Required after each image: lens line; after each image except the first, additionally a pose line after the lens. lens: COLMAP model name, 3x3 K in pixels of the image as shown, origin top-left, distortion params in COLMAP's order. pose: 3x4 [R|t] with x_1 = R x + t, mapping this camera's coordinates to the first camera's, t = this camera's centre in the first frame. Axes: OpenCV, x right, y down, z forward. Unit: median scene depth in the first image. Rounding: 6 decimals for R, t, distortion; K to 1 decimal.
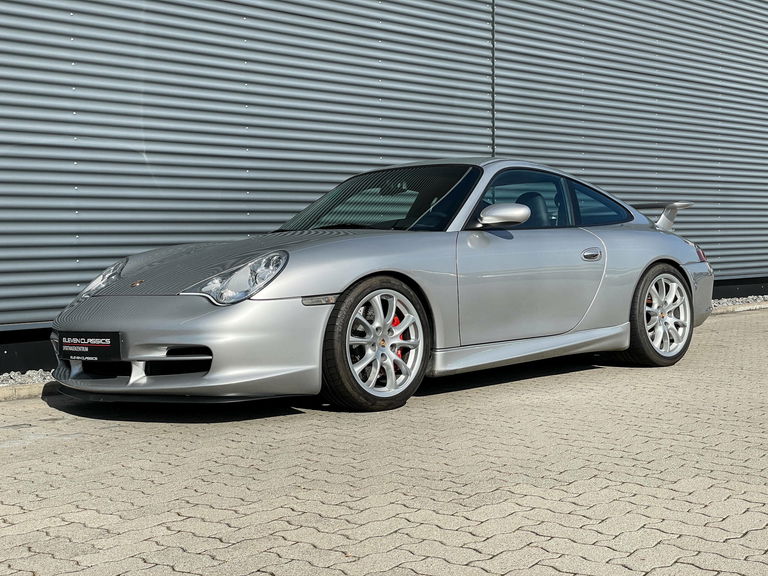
lens RADIAL K [[1168.1, 0, 409.4], [0, 1168.1, 272.7], [0, 0, 1]] dist [0.140838, -0.111318]
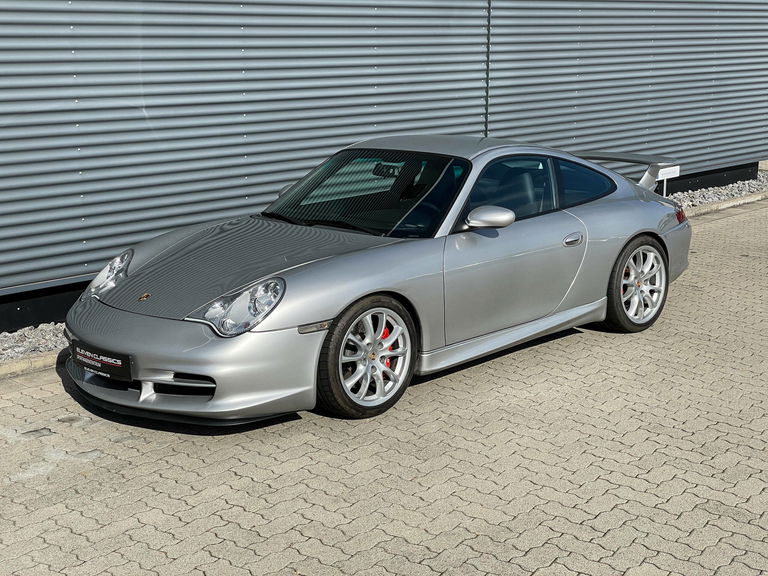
lens RADIAL K [[1168.1, 0, 409.4], [0, 1168.1, 272.7], [0, 0, 1]] dist [0.140838, -0.111318]
pose [[0.999857, 0.016178, 0.004929, 0.004287], [-0.016798, 0.983745, 0.178783, -0.205149], [-0.001957, -0.178840, 0.983876, -0.048986]]
